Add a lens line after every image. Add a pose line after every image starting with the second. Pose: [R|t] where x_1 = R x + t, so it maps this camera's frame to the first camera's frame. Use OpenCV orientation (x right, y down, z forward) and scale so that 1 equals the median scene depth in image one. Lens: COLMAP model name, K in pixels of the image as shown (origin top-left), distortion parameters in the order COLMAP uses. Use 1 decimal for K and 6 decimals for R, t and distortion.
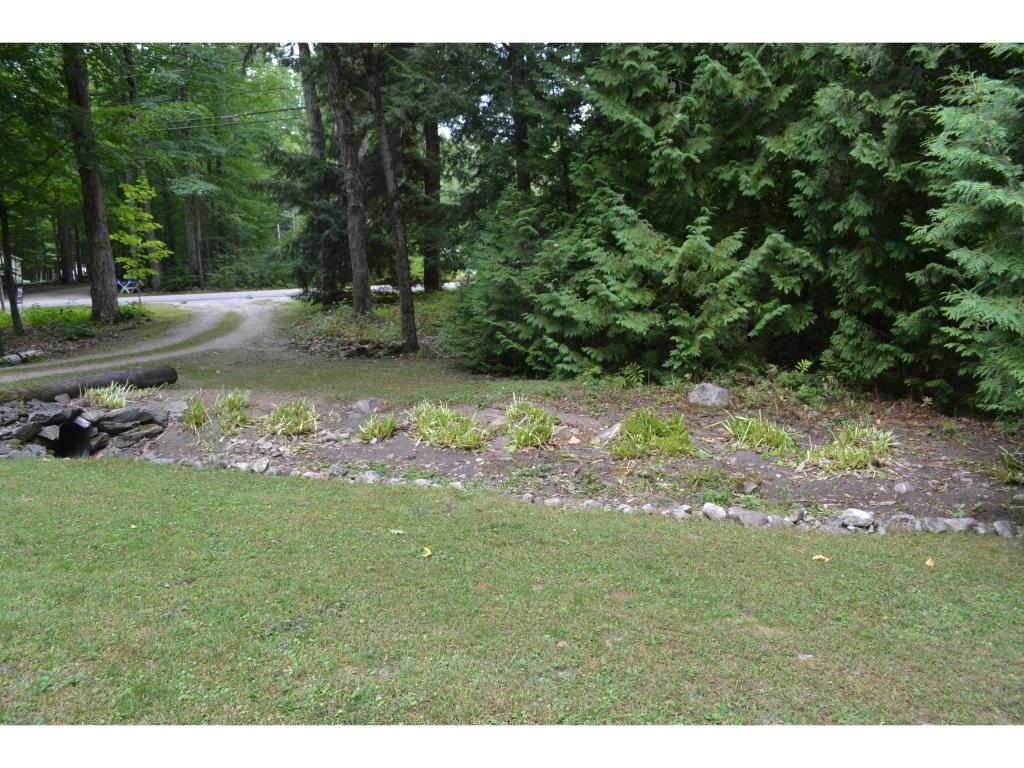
lens RADIAL K [[793.3, 0, 511.9], [0, 793.3, 382.8], [0, 0, 1]] dist [-0.009247, 0.001243]
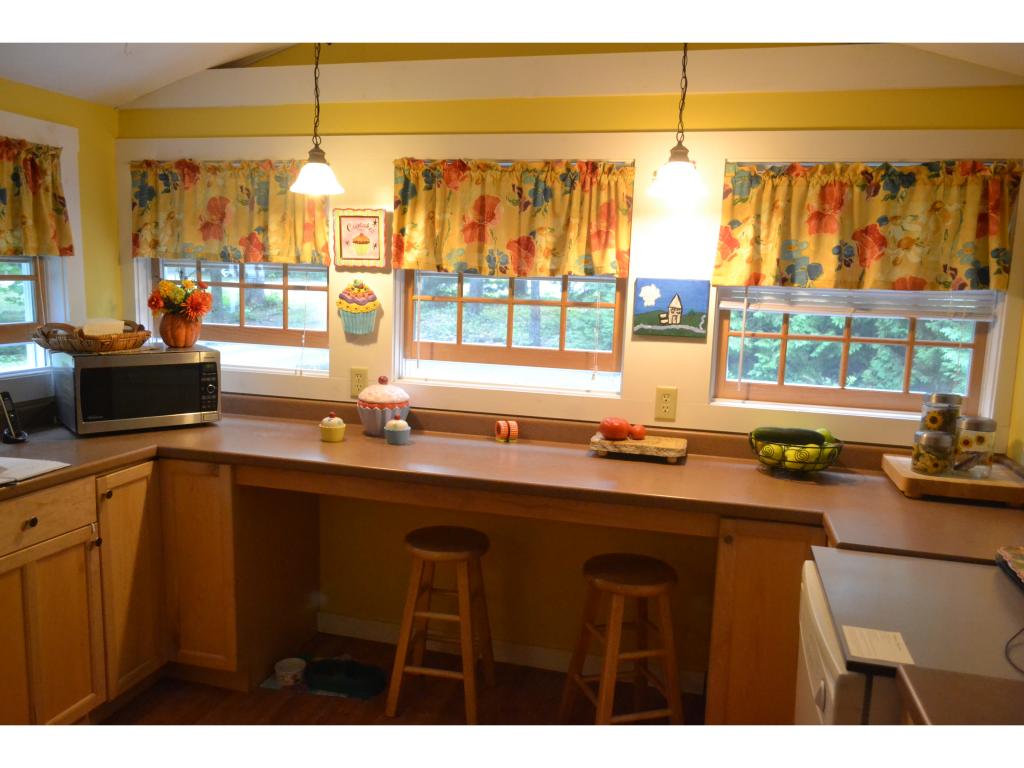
lens RADIAL K [[793.3, 0, 512.6], [0, 793.3, 387.1], [0, 0, 1]] dist [-0.009247, 0.001243]
pose [[0.997842, 0.060801, -0.024794, -0.191302], [-0.060484, 0.998080, 0.013347, 0.008176], [0.025558, -0.011818, 0.999603, -0.416470]]
